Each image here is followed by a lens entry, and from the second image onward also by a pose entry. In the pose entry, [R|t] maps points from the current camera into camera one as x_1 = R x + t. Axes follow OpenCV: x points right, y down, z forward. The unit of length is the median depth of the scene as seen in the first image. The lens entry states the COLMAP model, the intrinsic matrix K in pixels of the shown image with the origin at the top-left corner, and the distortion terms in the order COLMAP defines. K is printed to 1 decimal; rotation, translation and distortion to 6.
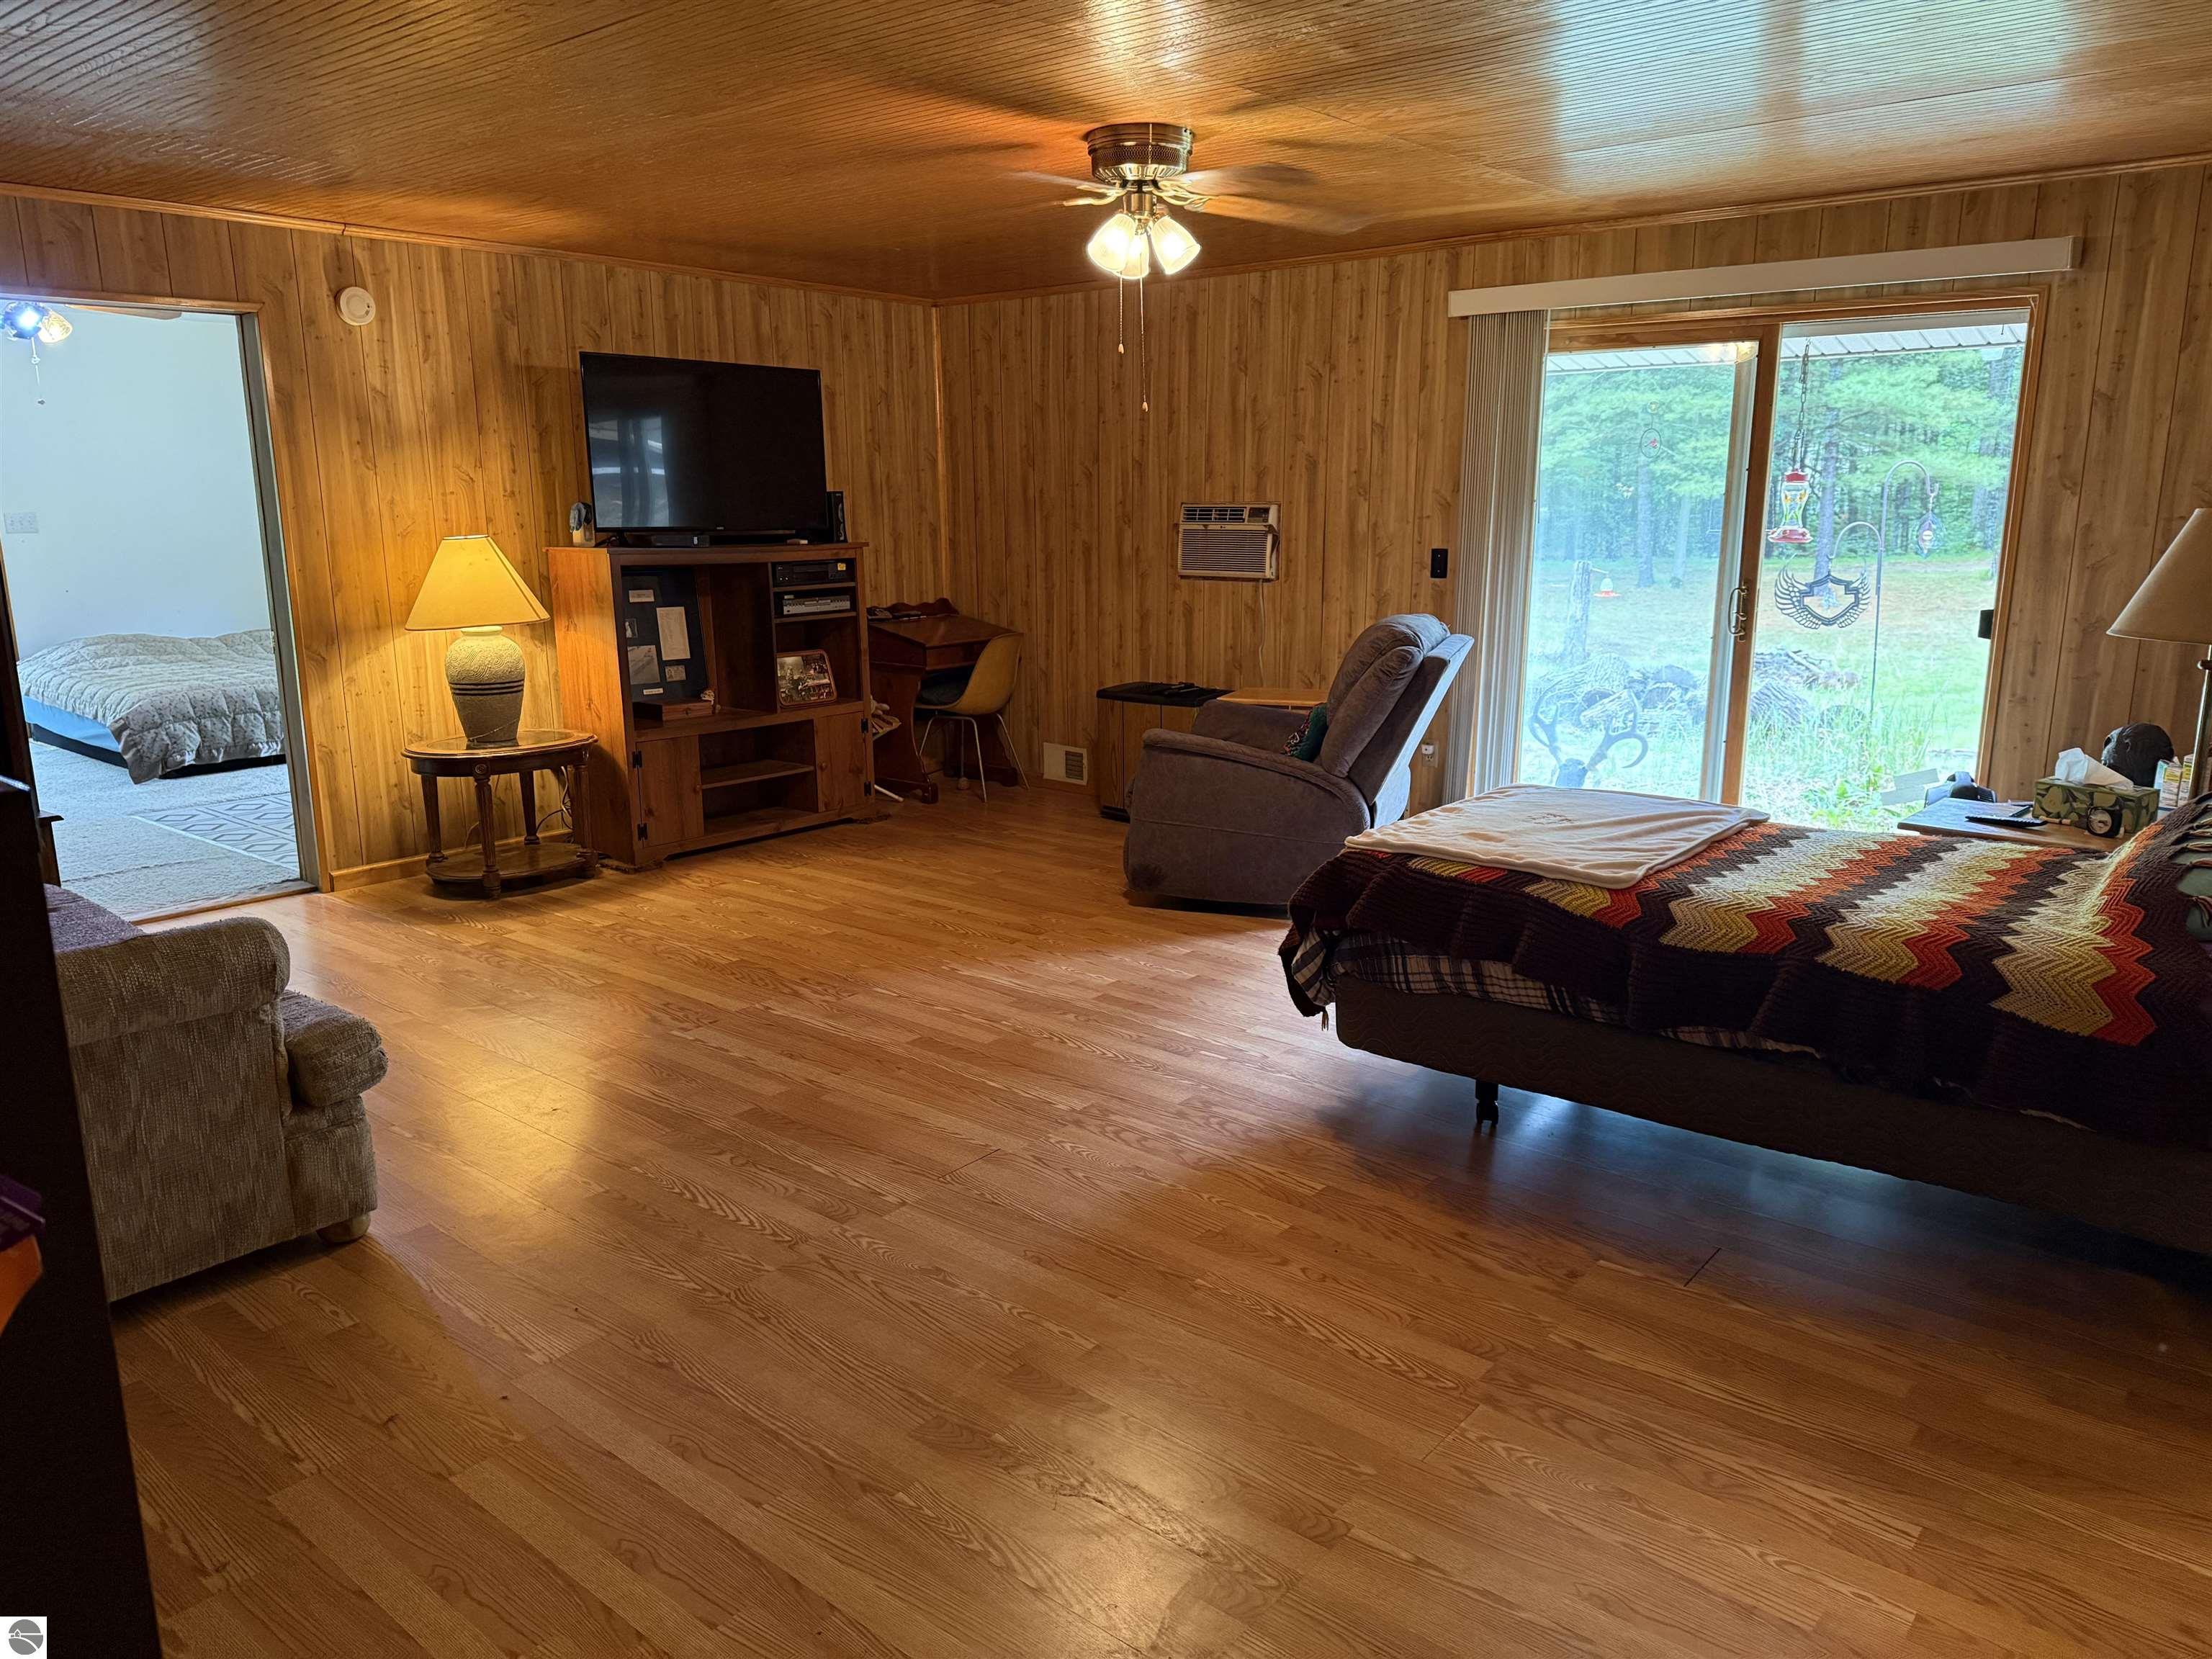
lens RADIAL K [[1548.2, 0, 1095.6], [0, 1548.2, 823.0], [0, 0, 1]] dist [0.110007, -0.142034]
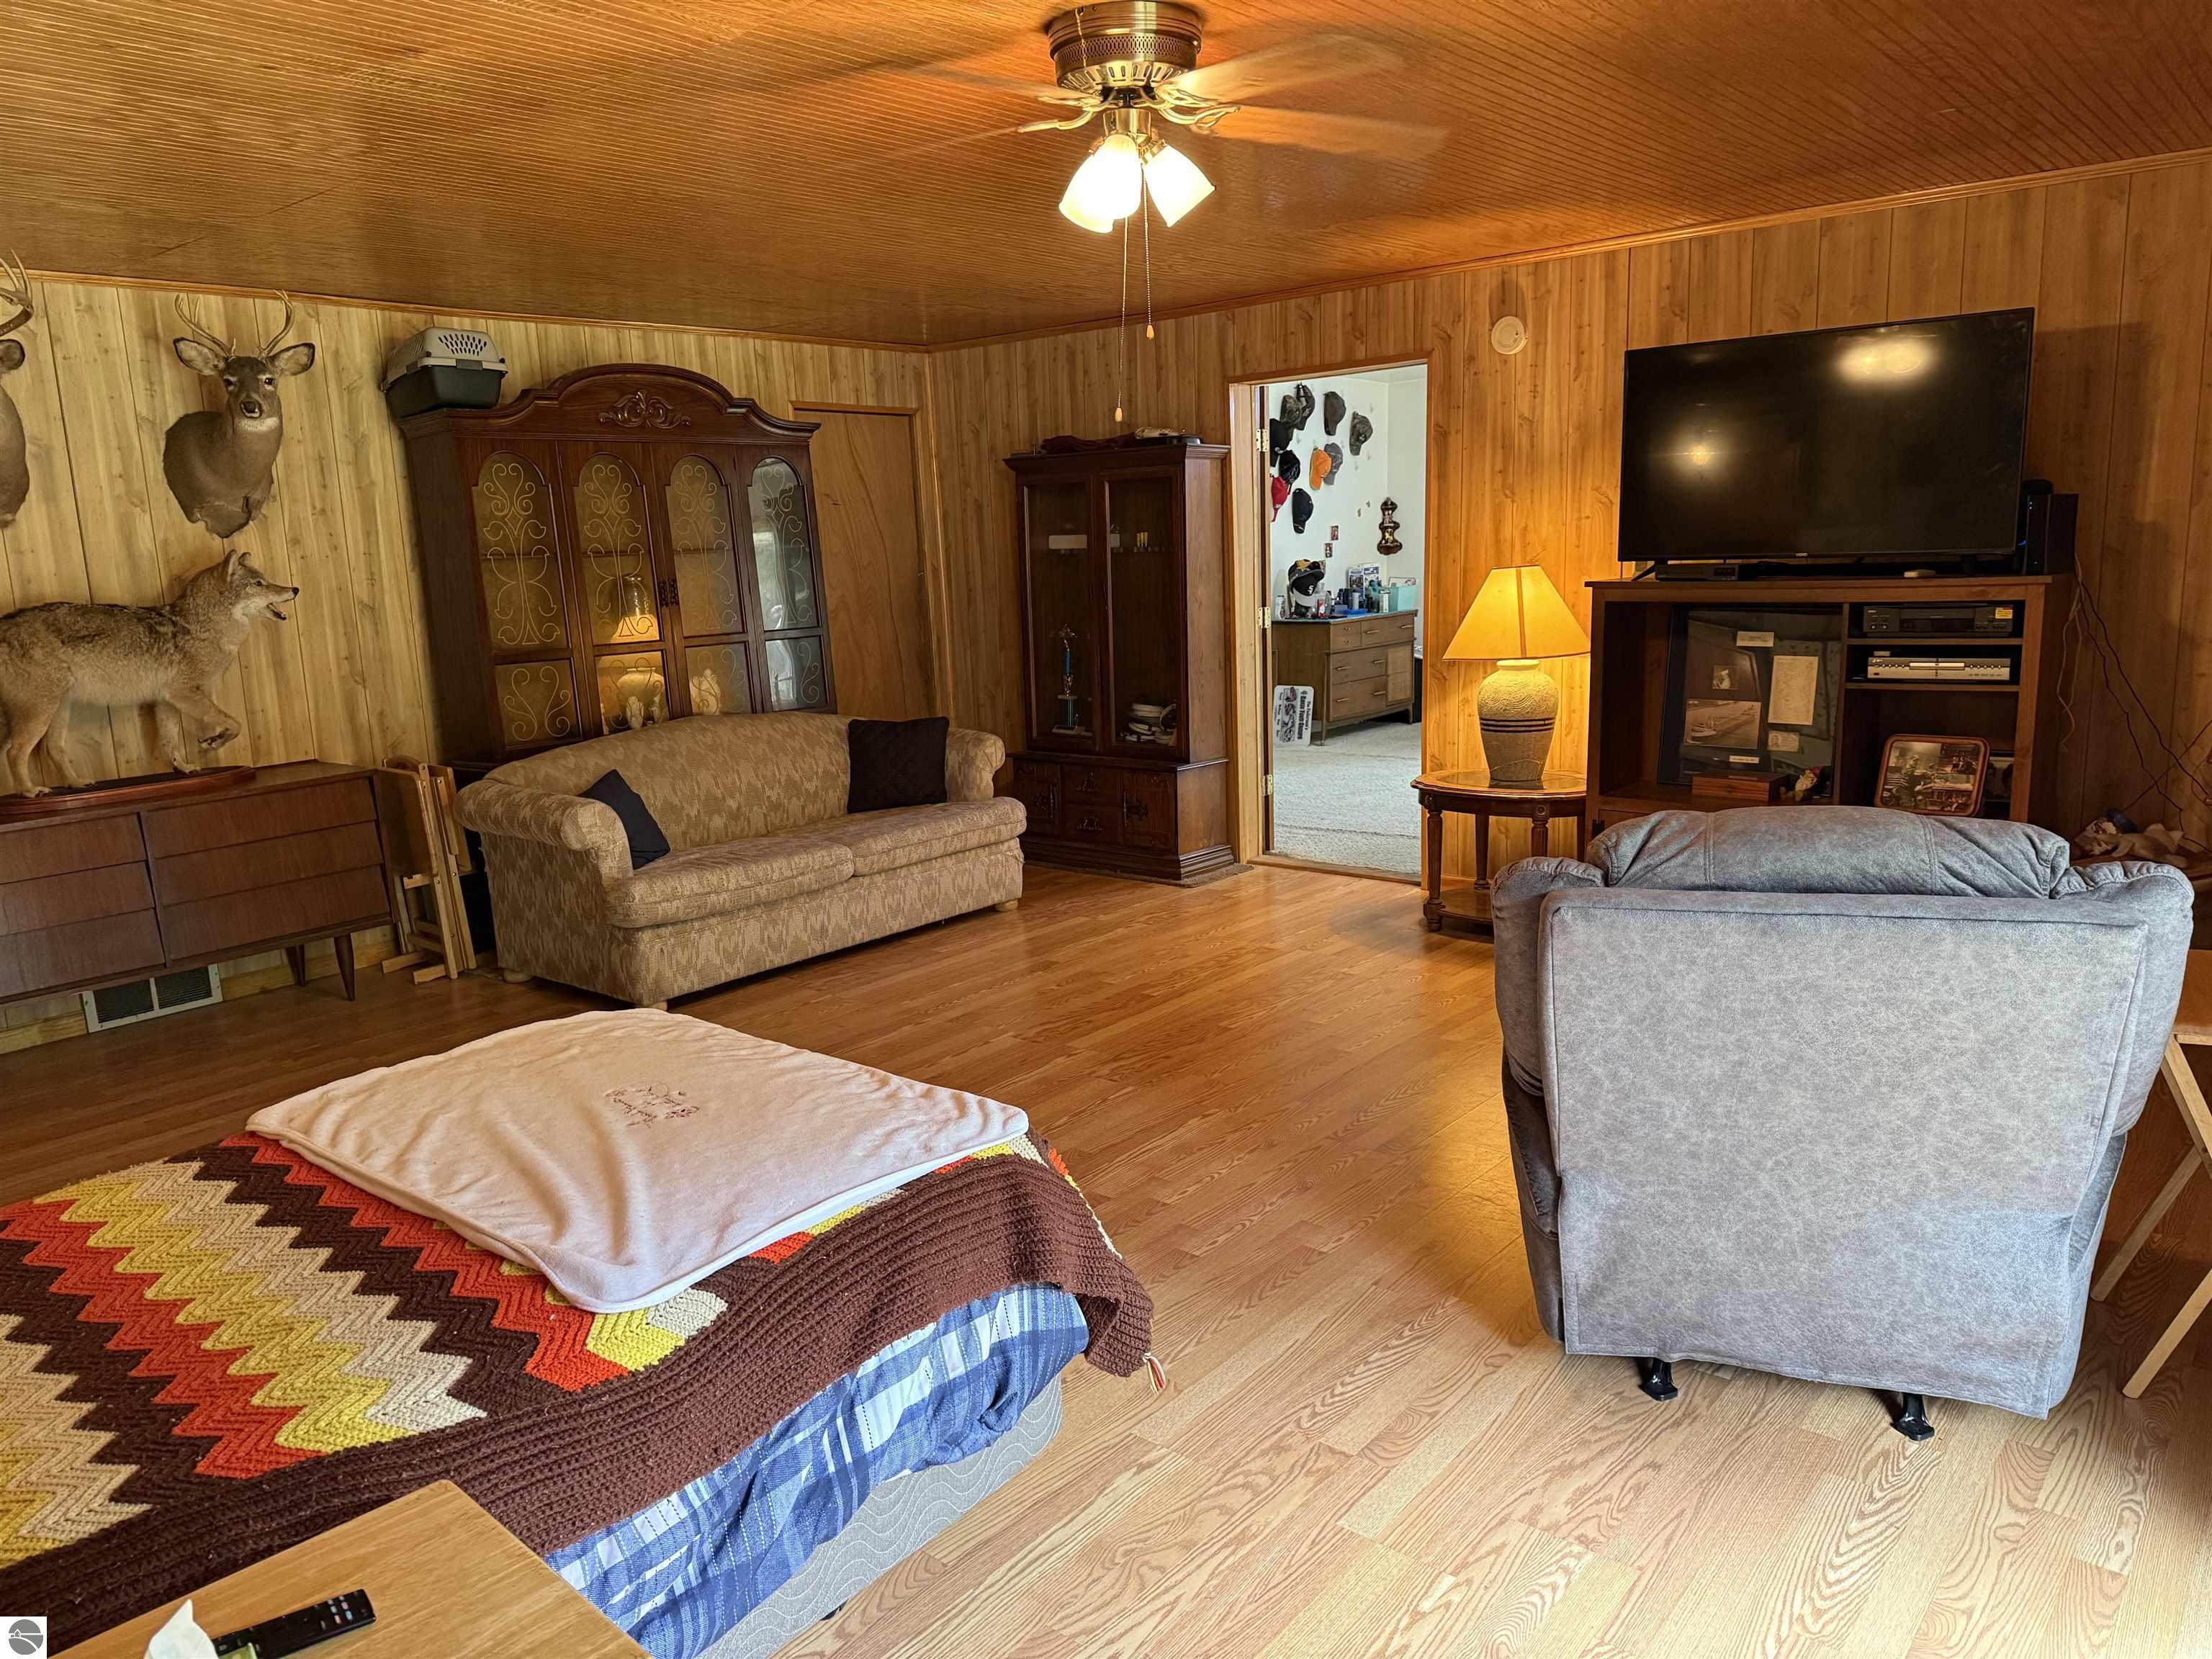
lens RADIAL K [[1548.2, 0, 1095.6], [0, 1548.2, 823.0], [0, 0, 1]] dist [0.110007, -0.142034]
pose [[0.008775, 0.188622, -0.982011, 0.561554], [-0.173292, 0.967476, 0.184282, -0.159777], [0.984831, 0.168557, 0.041177, 0.729229]]
